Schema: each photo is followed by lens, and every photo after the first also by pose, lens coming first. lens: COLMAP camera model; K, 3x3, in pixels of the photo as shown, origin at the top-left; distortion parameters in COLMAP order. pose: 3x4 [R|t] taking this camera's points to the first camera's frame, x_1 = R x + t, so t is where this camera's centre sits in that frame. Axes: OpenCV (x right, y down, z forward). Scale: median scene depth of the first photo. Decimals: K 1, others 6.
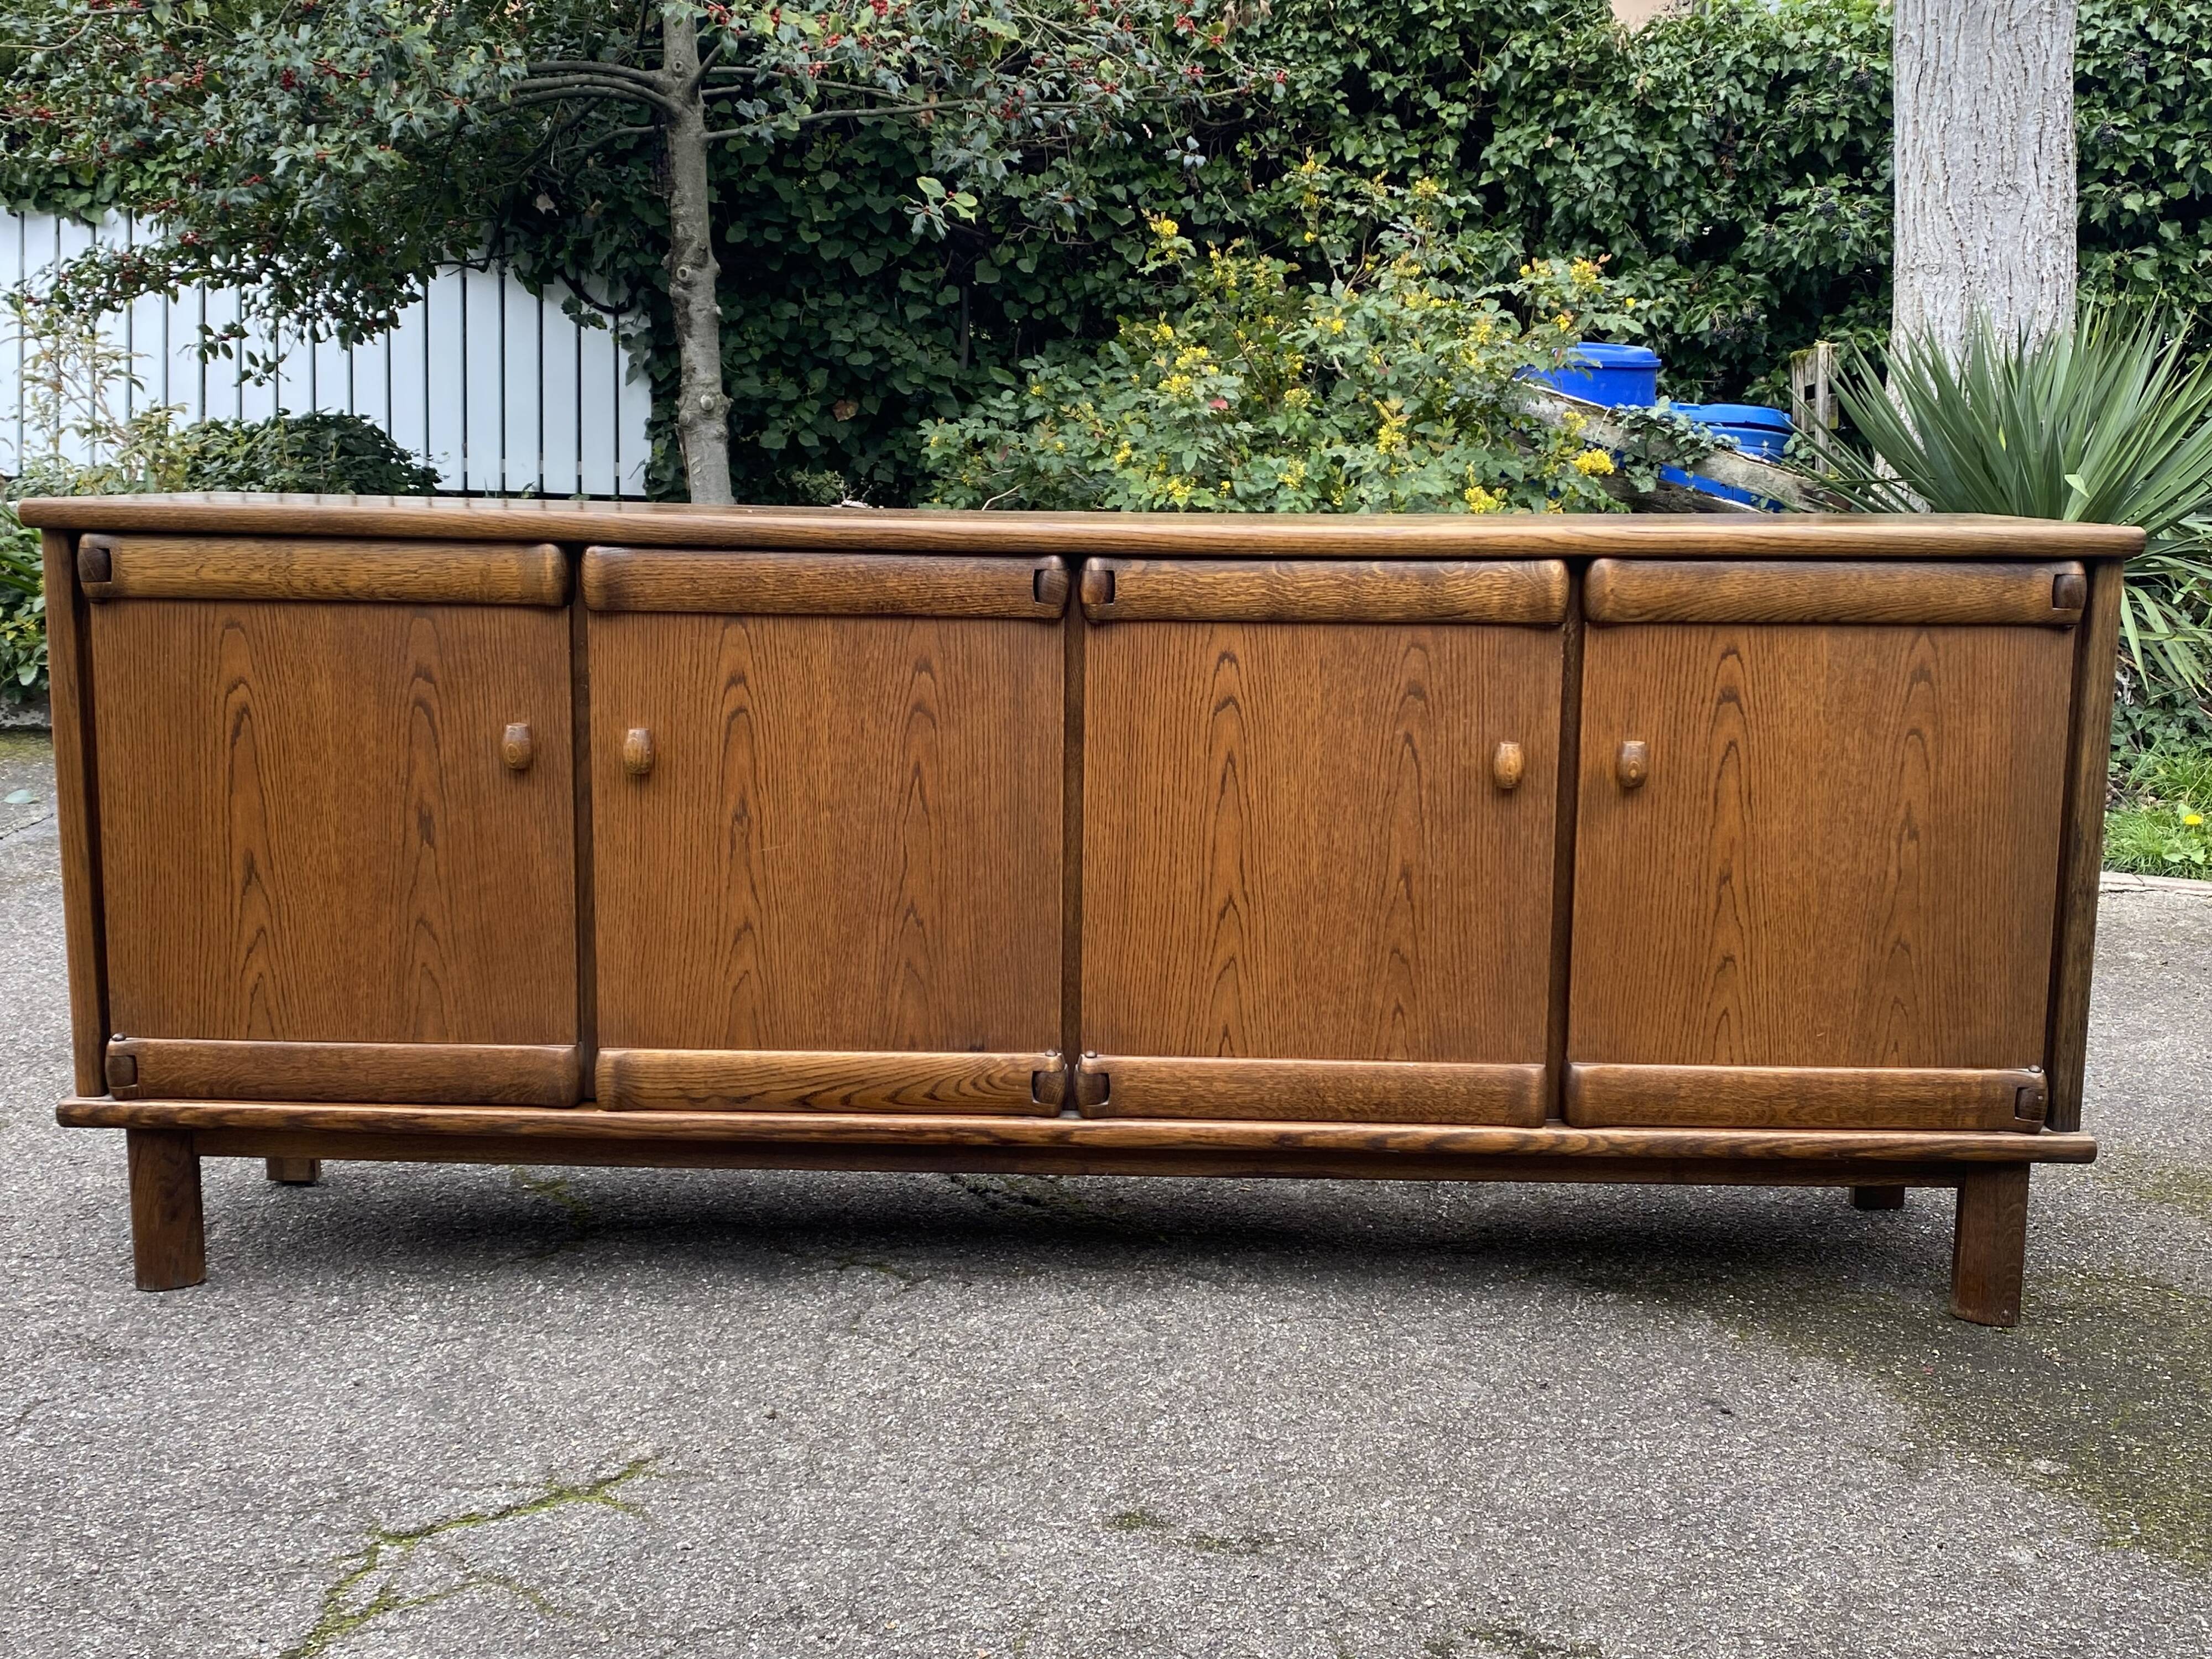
lens RADIAL K [[2248.1, 0, 1120.2], [0, 2248.1, 824.2], [0, 0, 1]] dist [0.116230, -0.281437]
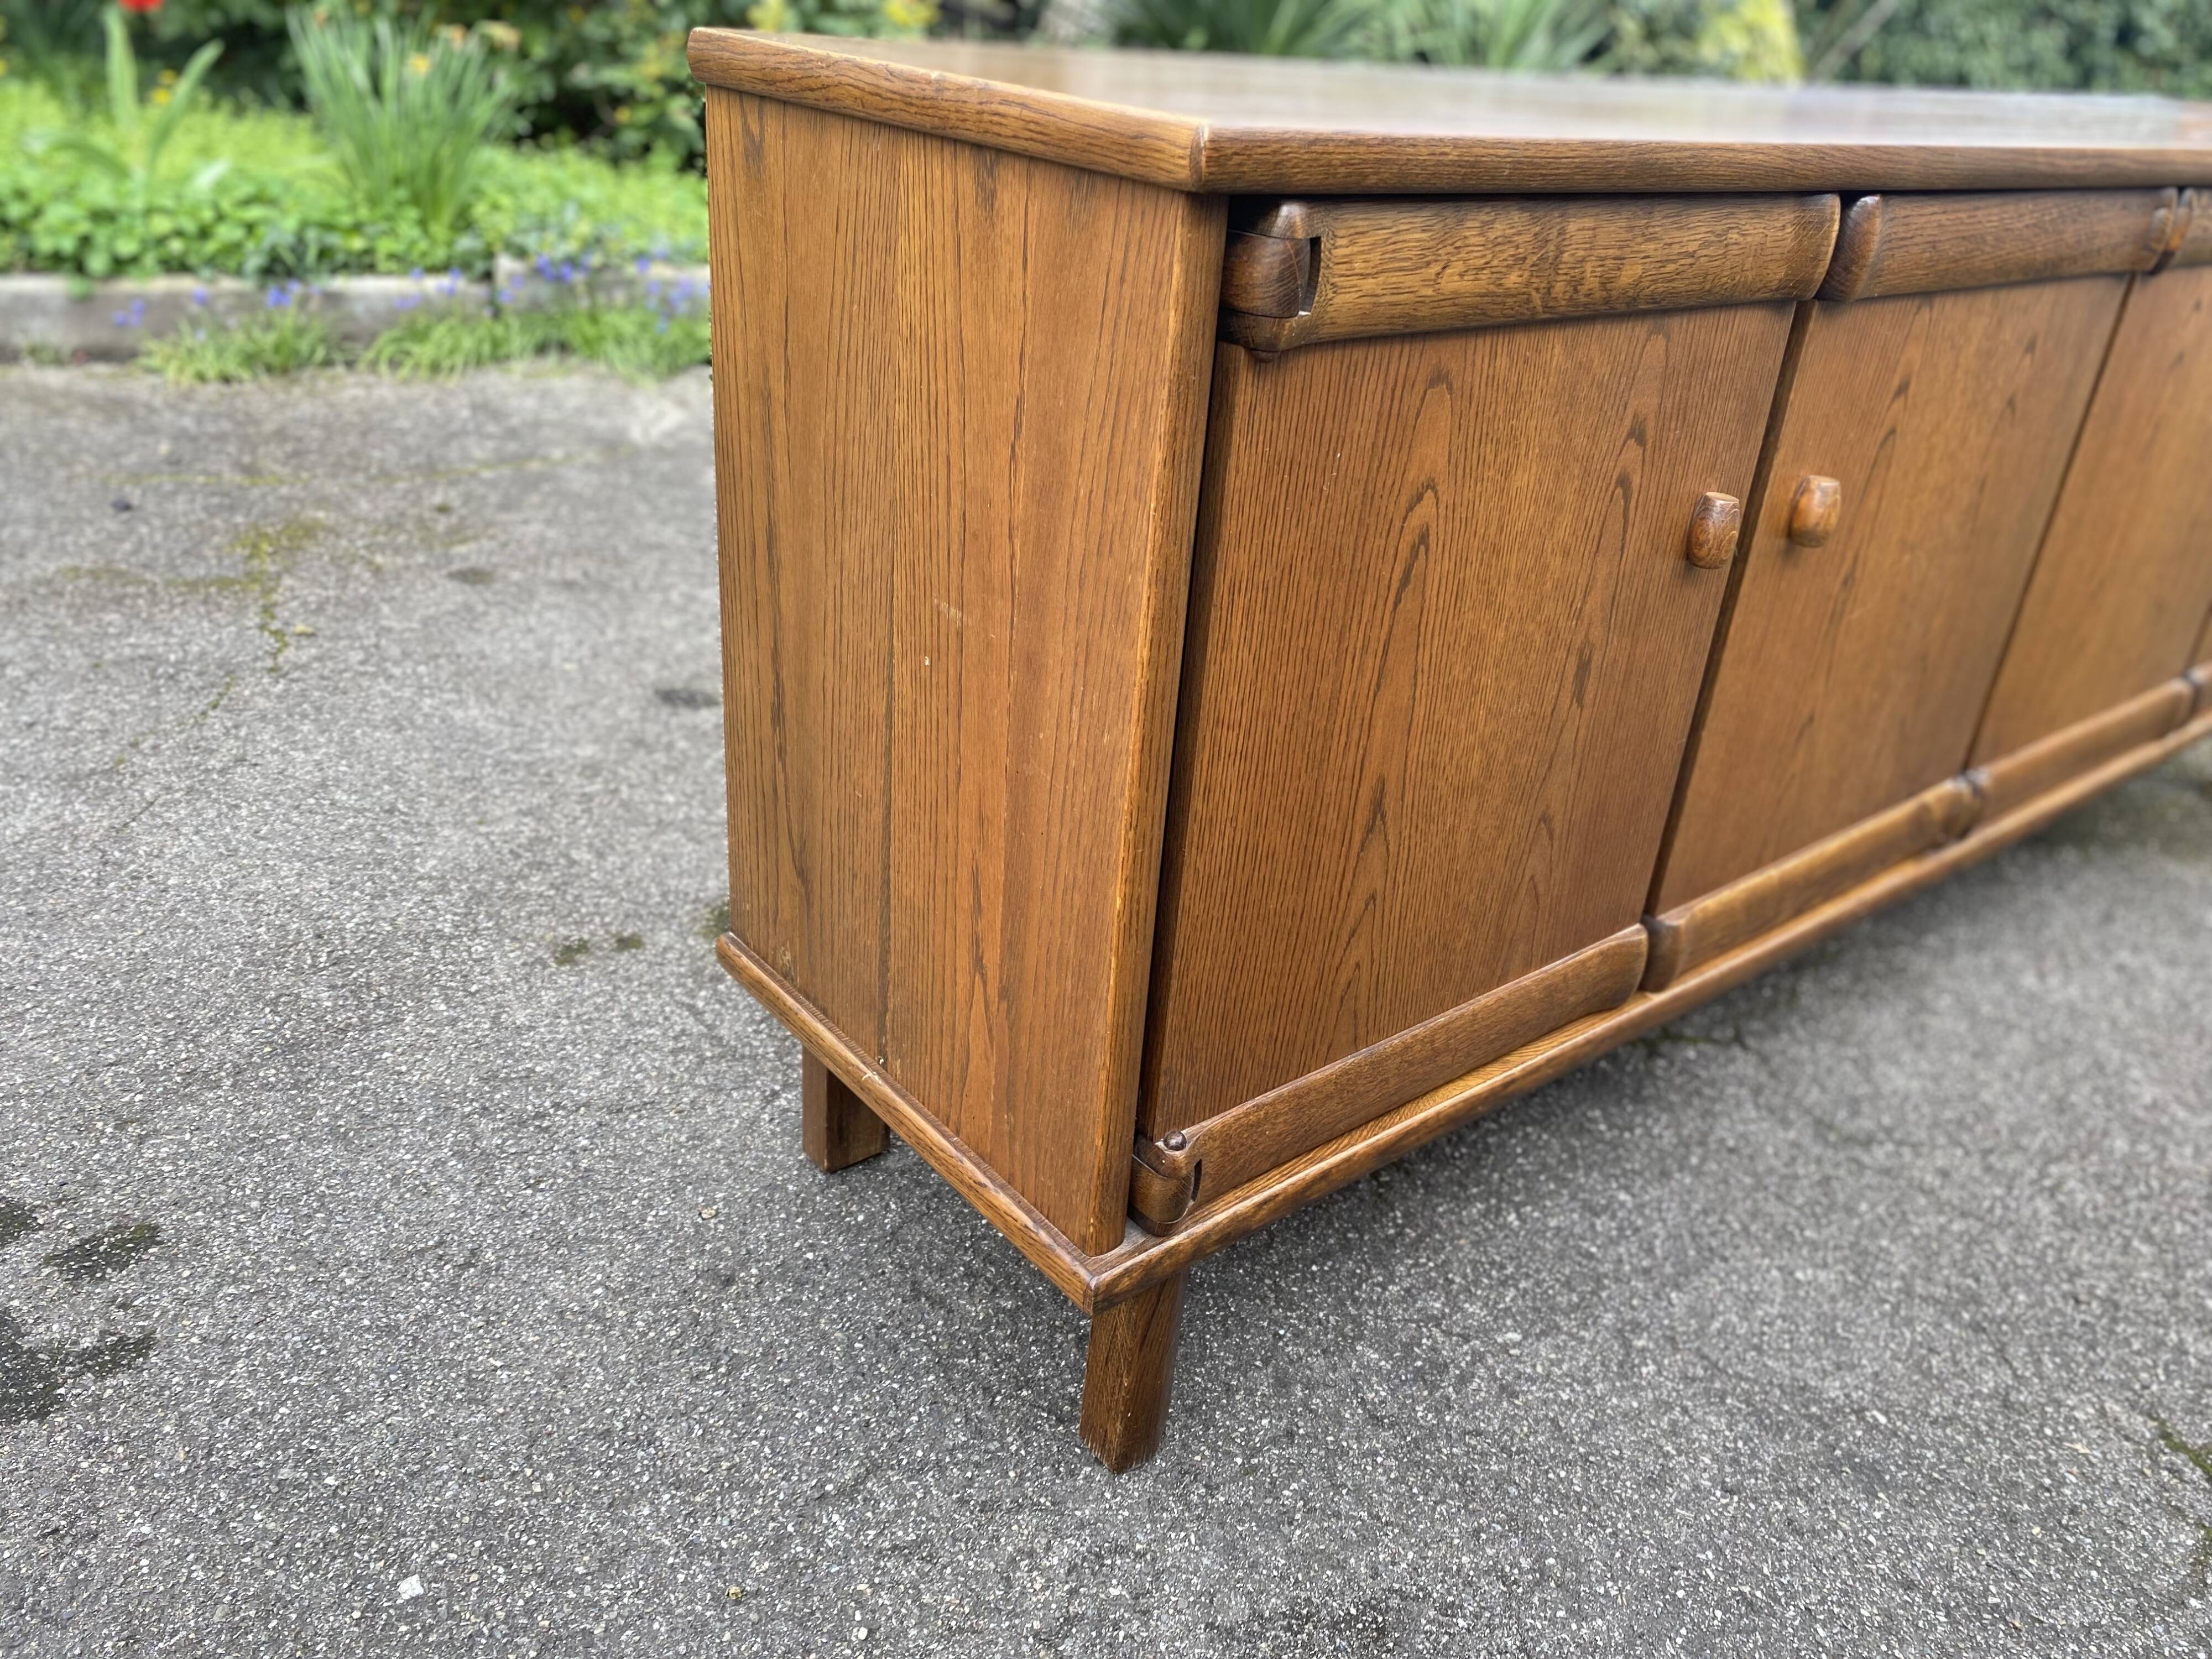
lens RADIAL K [[1679.5, 0, 1116.1], [0, 1679.5, 814.3], [0, 0, 1]] dist [0.022231, -0.013007]
pose [[0.763494, -0.249540, 0.595656, -0.683527], [0.034740, 0.936867, 0.347956, -0.127842], [-0.644880, -0.244970, 0.723961, 0.735173]]
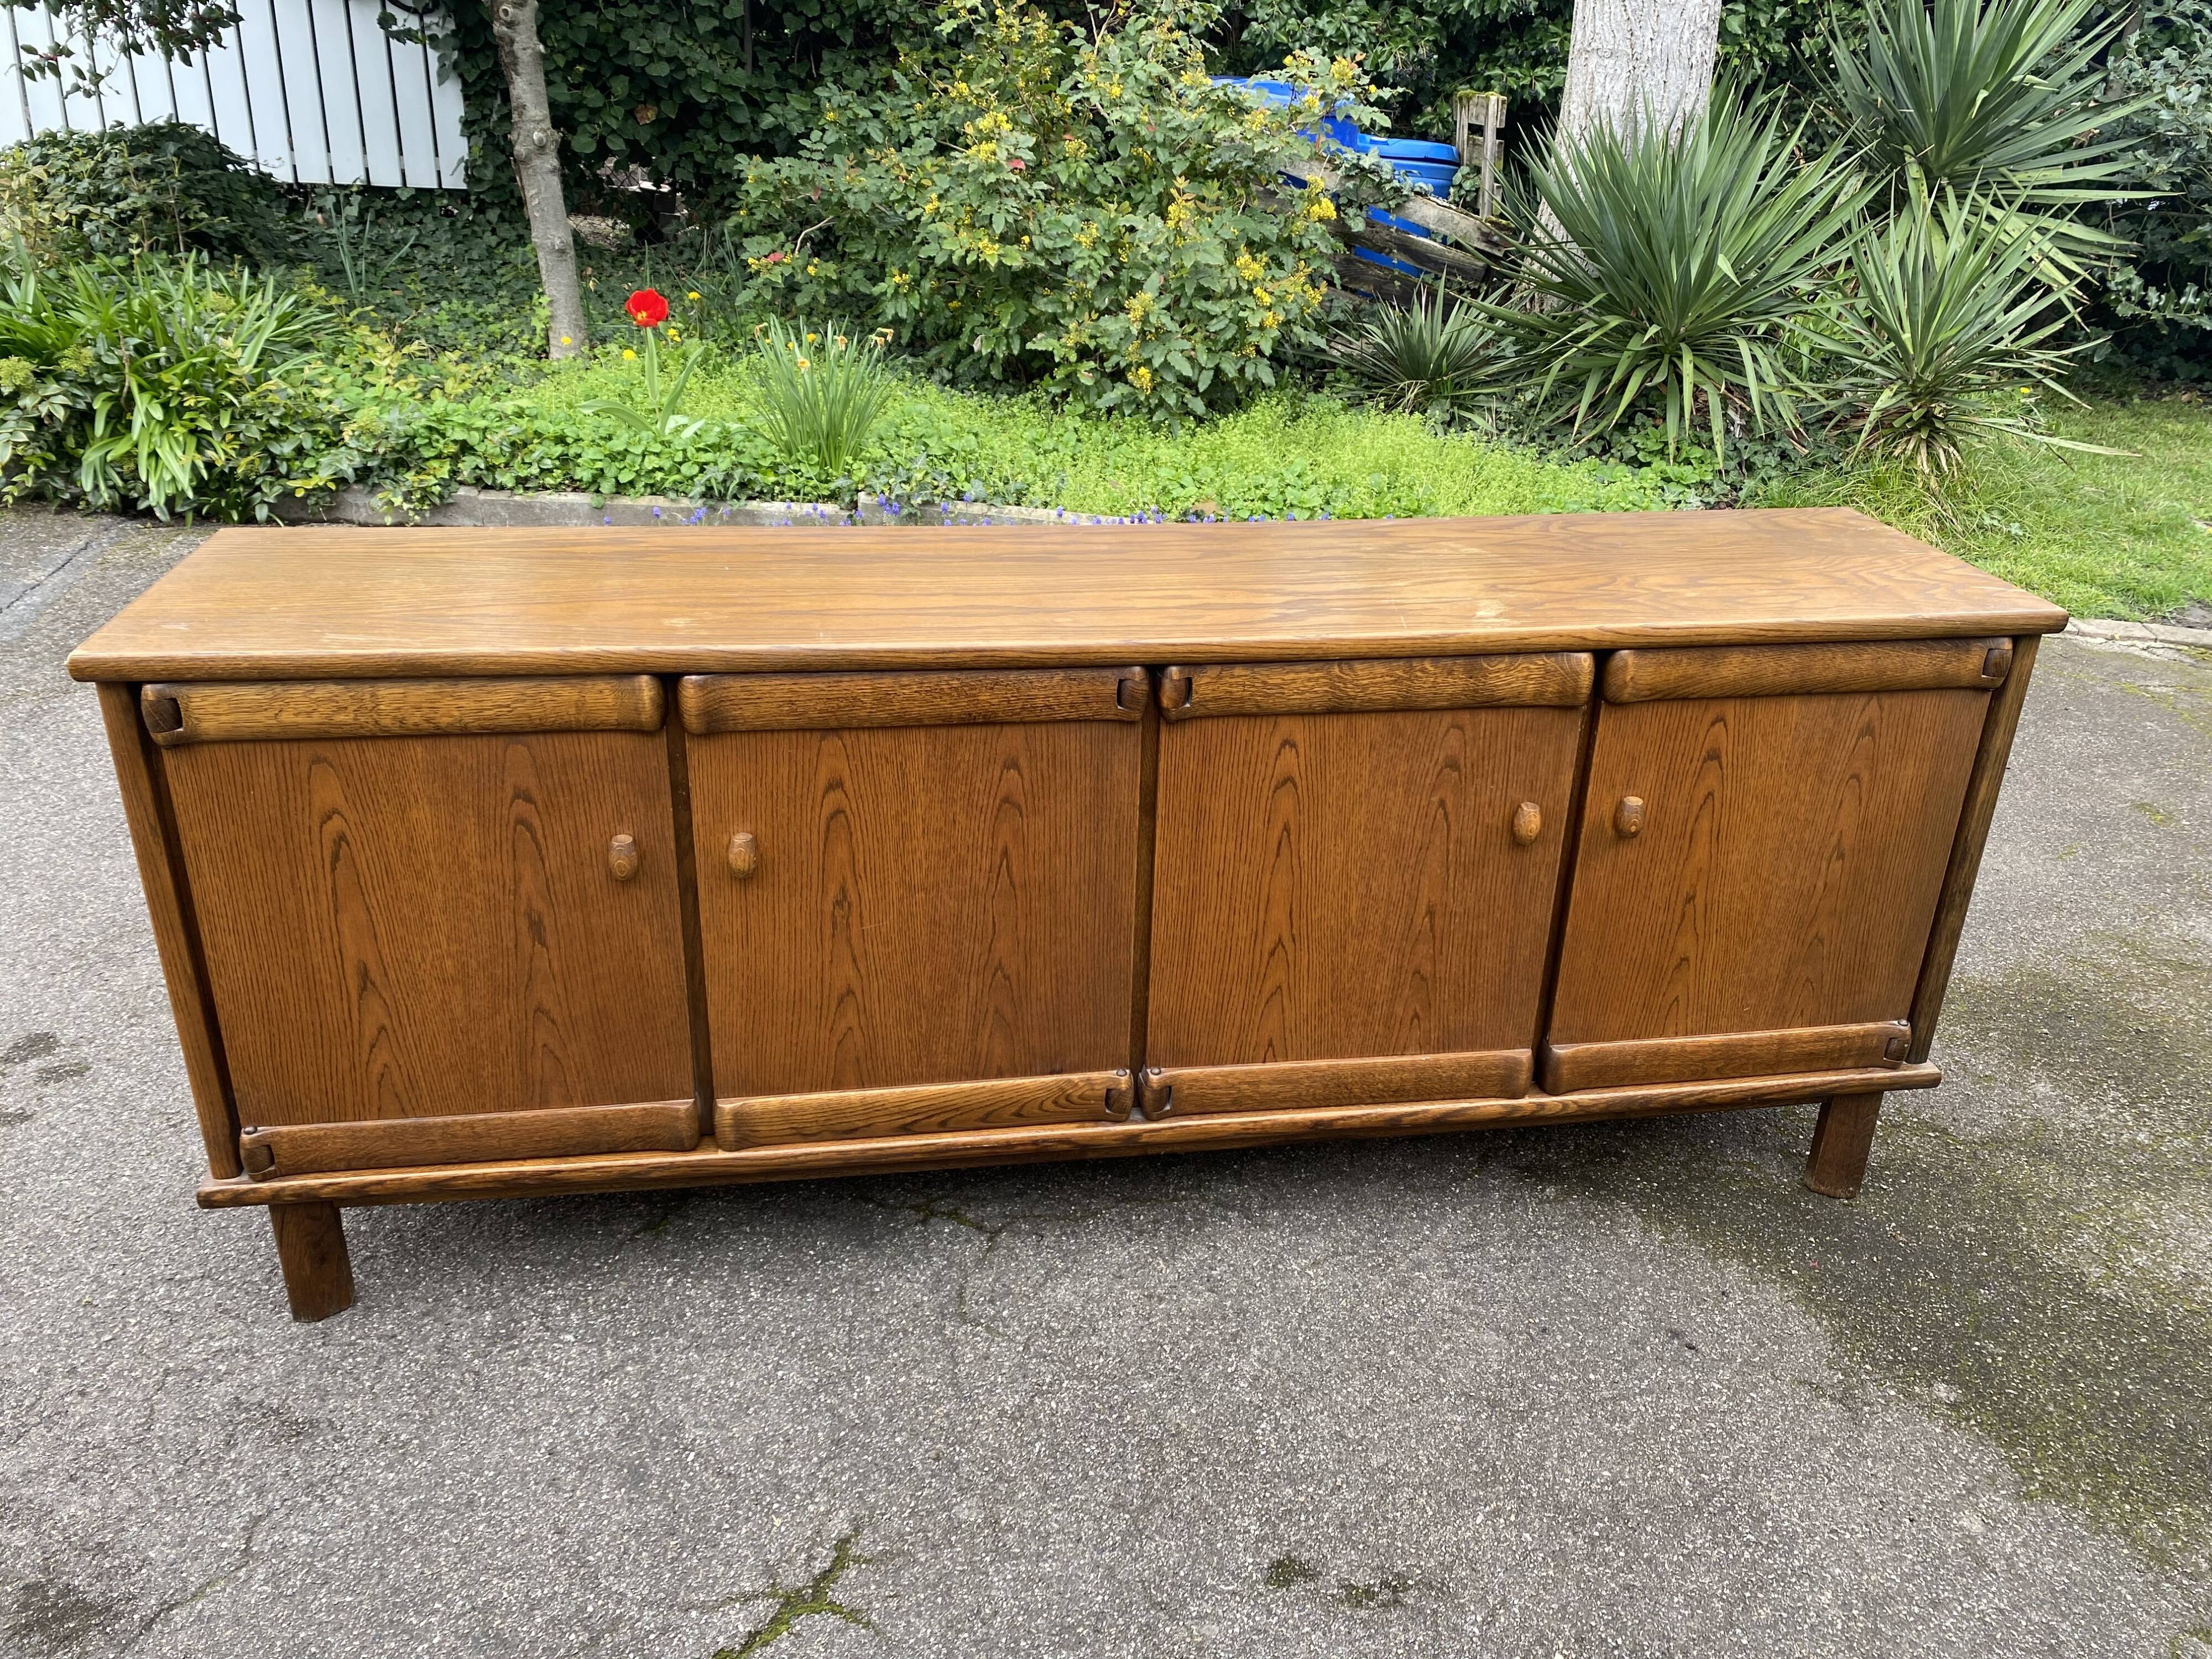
lens RADIAL K [[1680.4, 0, 1118.9], [0, 1680.4, 811.4], [0, 0, 1]] dist [0.018982, -0.008225]
pose [[0.984828, -0.057129, 0.163862, -0.164919], [0.010848, 0.962679, 0.270430, -0.257477], [-0.173196, -0.264549, 0.948692, 0.228939]]
